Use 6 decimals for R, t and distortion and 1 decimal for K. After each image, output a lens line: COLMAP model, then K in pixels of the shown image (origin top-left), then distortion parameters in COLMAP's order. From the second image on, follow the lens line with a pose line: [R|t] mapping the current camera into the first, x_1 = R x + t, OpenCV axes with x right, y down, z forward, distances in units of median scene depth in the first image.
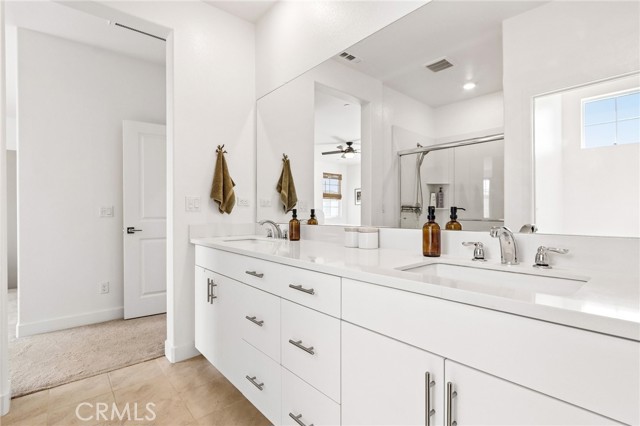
lens RADIAL K [[301.1, 0, 315.8], [0, 301.1, 212.7], [0, 0, 1]] dist [-0.005296, 0.000527]
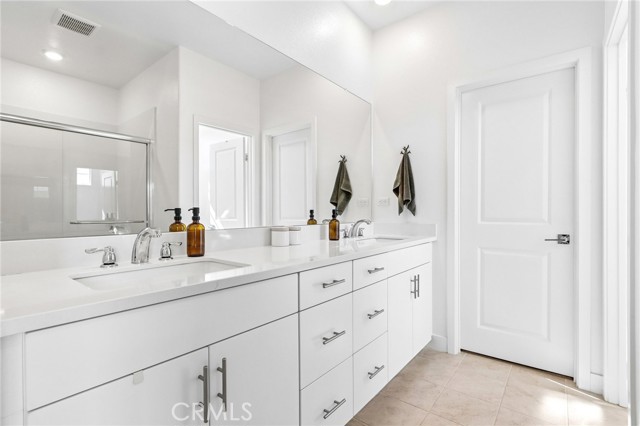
lens RADIAL K [[301.1, 0, 316.2], [0, 301.1, 214.6], [0, 0, 1]] dist [-0.005296, 0.000527]
pose [[-0.190888, -0.001383, 0.981611, -1.004527], [0.002190, 0.999996, 0.001835, 0.003100], [-0.981609, 0.002500, -0.190884, 1.166585]]
